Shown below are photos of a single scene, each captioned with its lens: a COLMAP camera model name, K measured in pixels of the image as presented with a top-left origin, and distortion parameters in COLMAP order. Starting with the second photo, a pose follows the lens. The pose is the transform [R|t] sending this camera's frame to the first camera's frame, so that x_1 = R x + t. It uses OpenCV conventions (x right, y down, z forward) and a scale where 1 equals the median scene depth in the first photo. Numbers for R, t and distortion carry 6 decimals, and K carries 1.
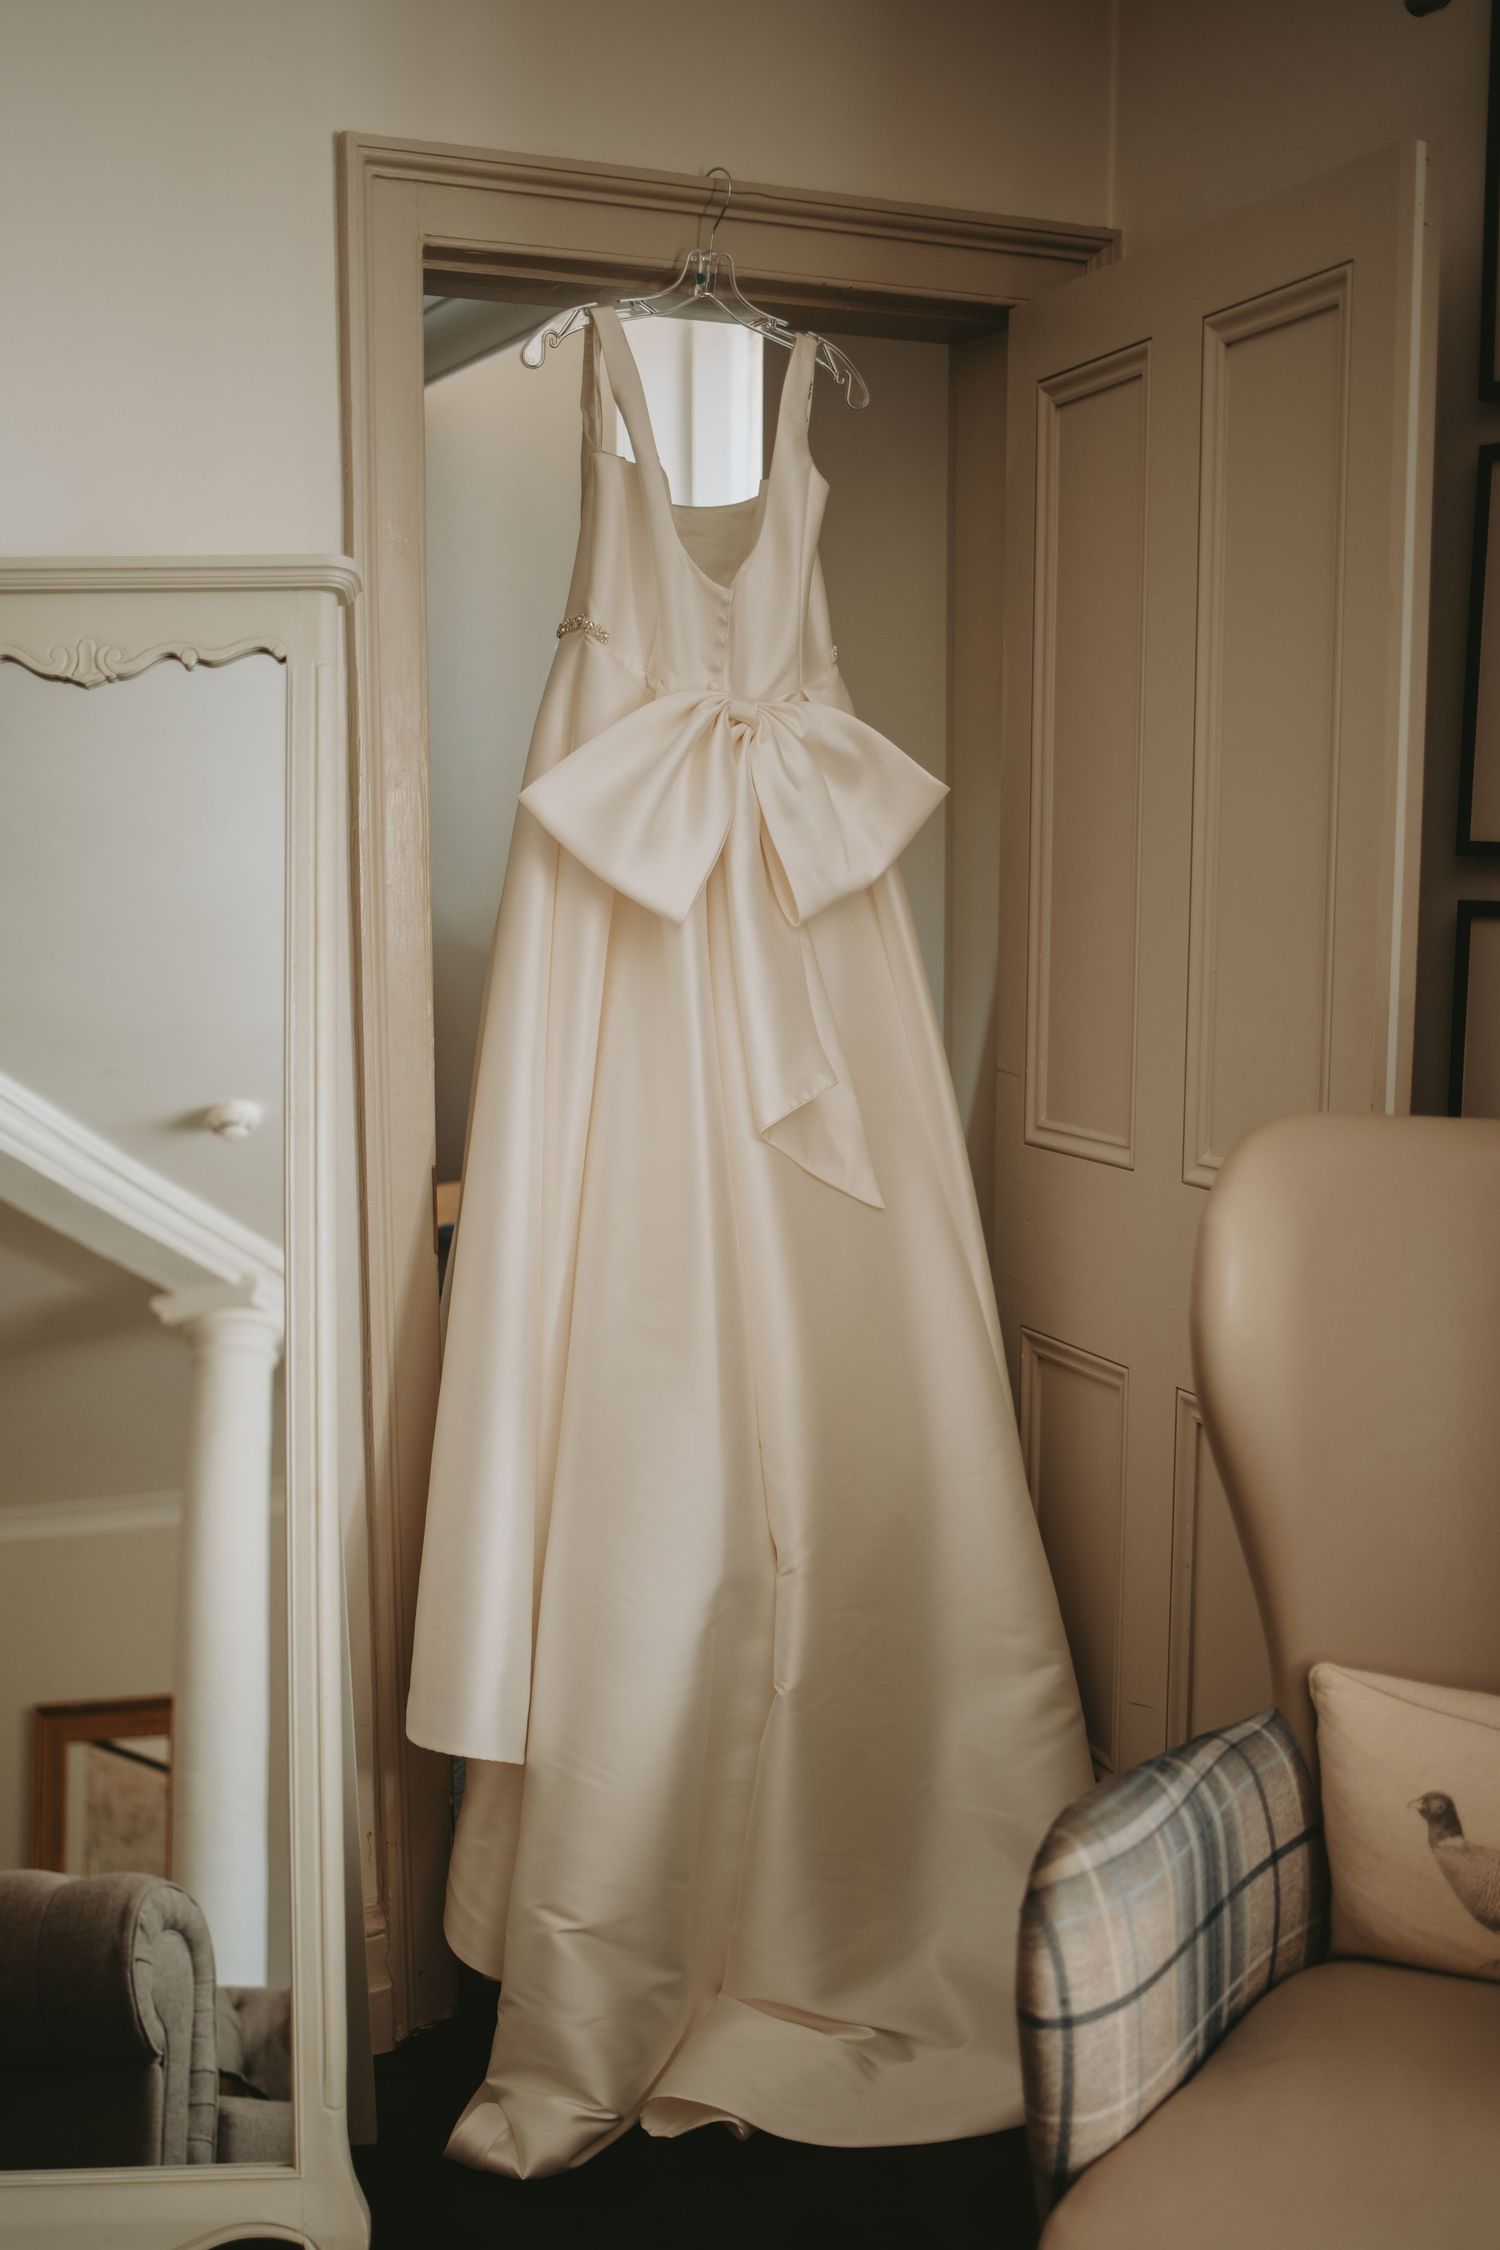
lens RADIAL K [[2949.9, 0, 750.0], [0, 2949.9, 1125.0], [0, 0, 1]] dist [0.124831, -0.004023]
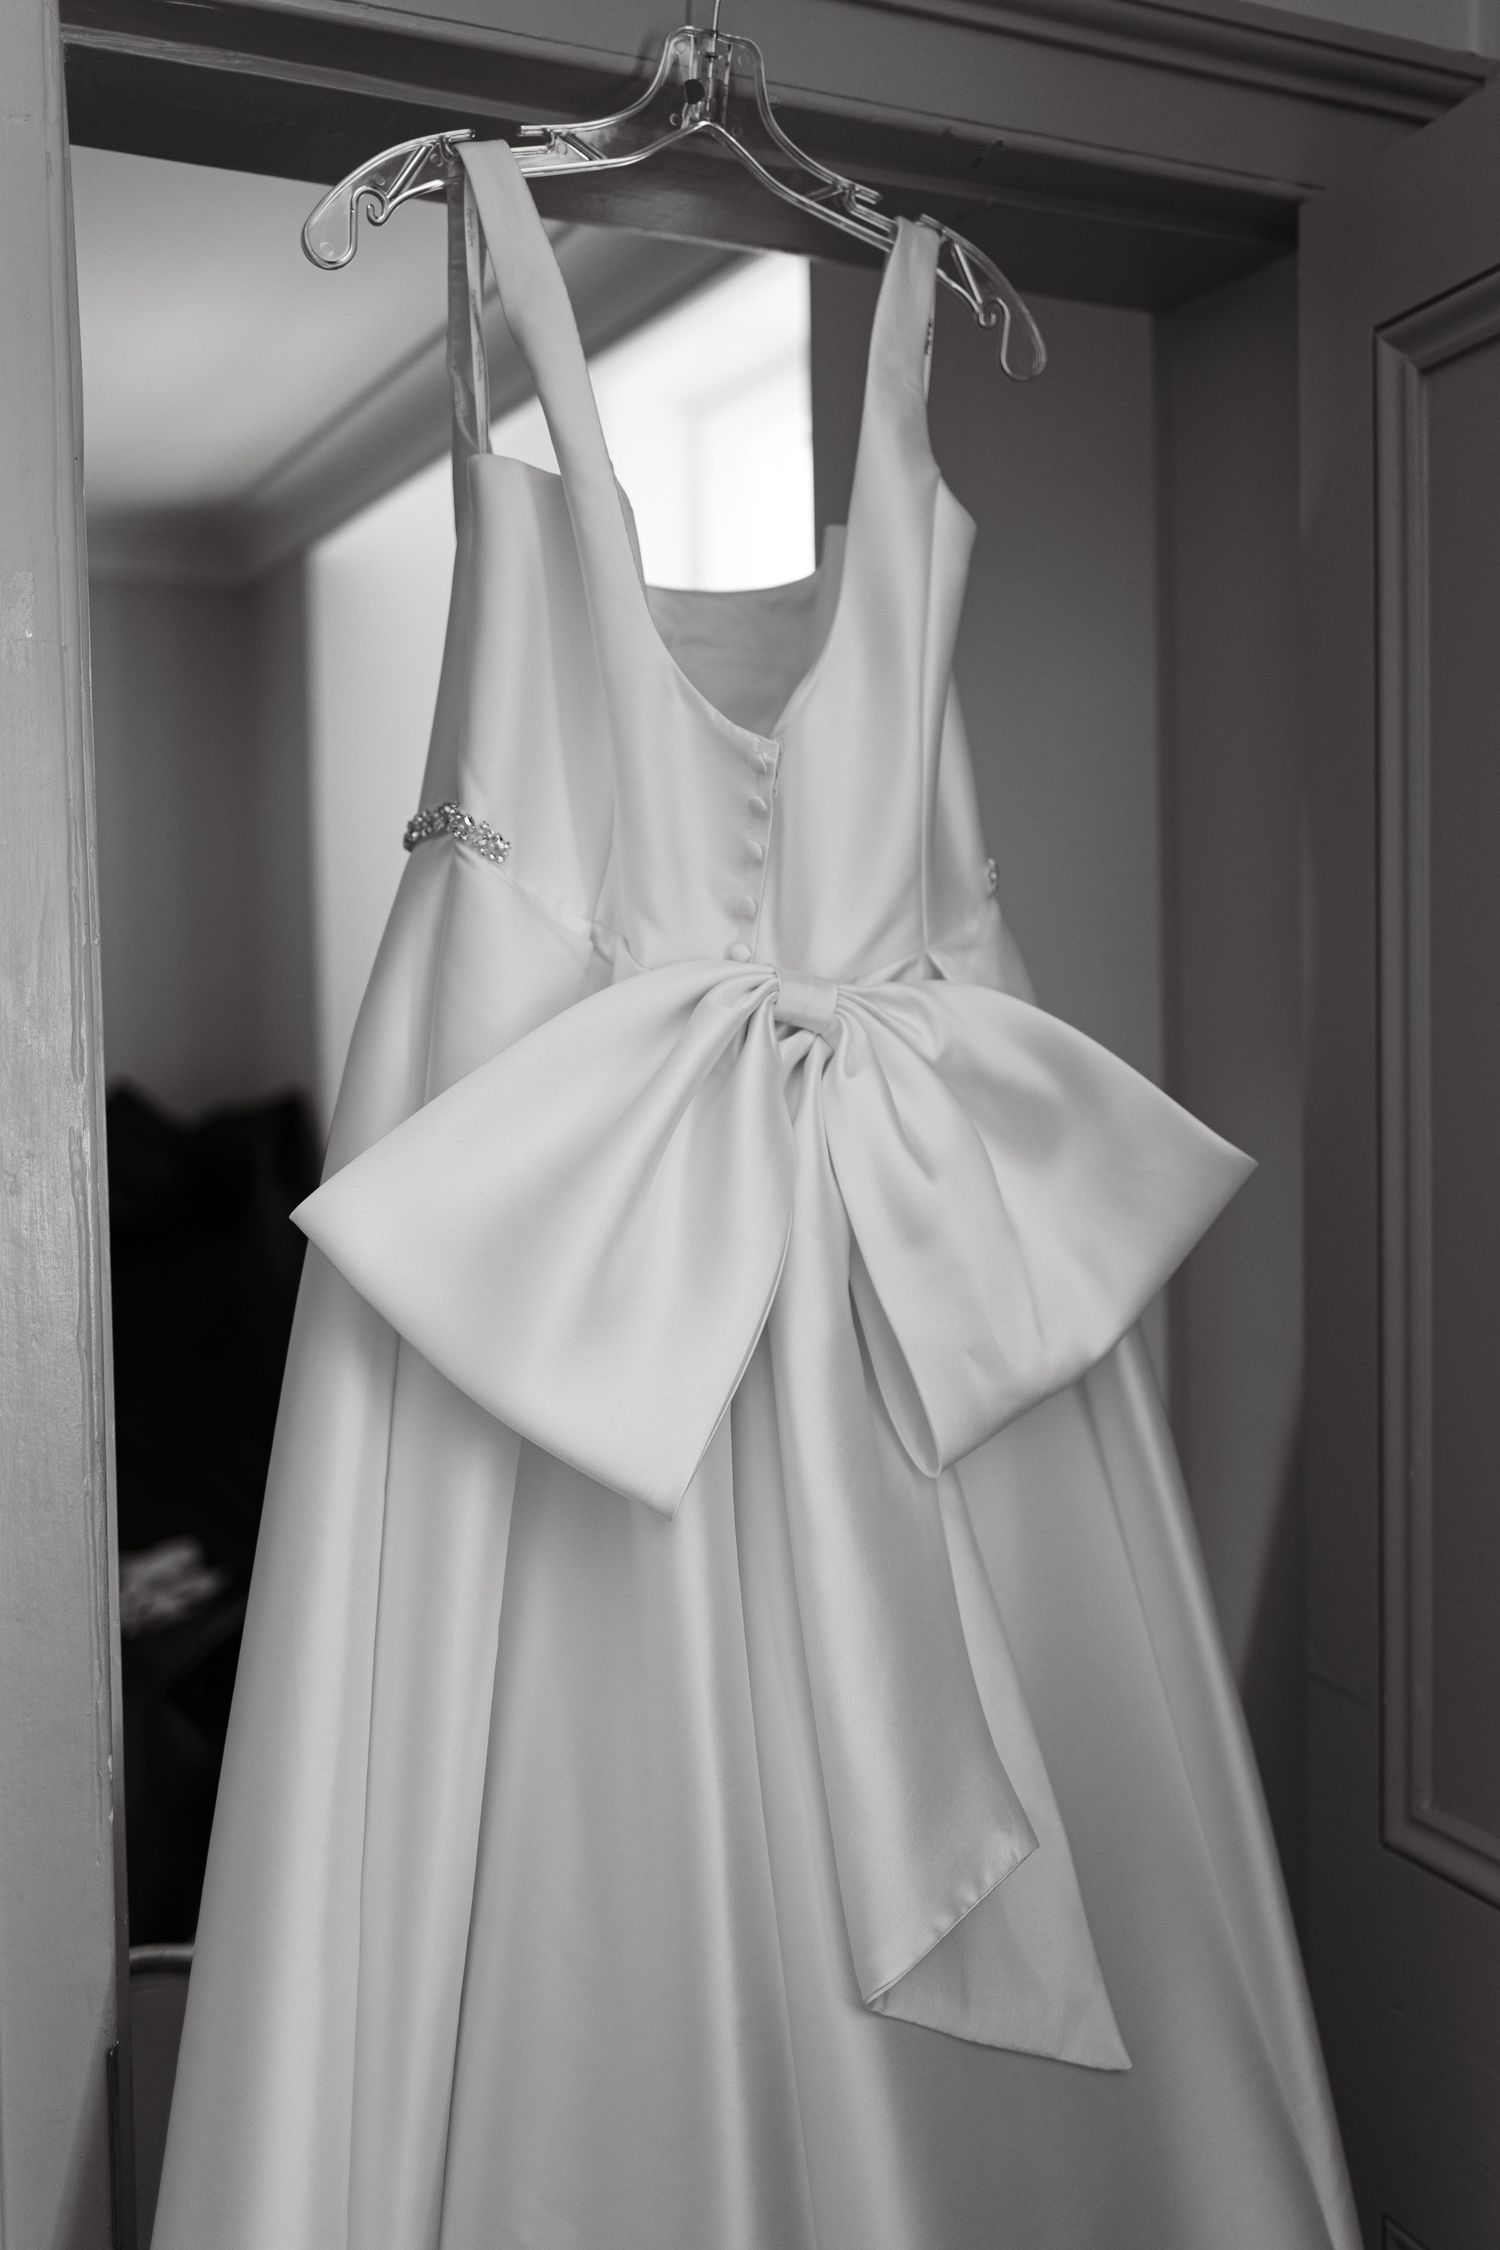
lens RADIAL K [[3652.9, 0, 763.5], [0, 3652.9, 1154.9], [0, 0, 1]] dist [0.305432, -0.142863]
pose [[0.999834, -0.017936, -0.003251, -0.007185], [0.017615, 0.996575, -0.080796, -0.070607], [0.004689, 0.080725, 0.996725, 0.435222]]
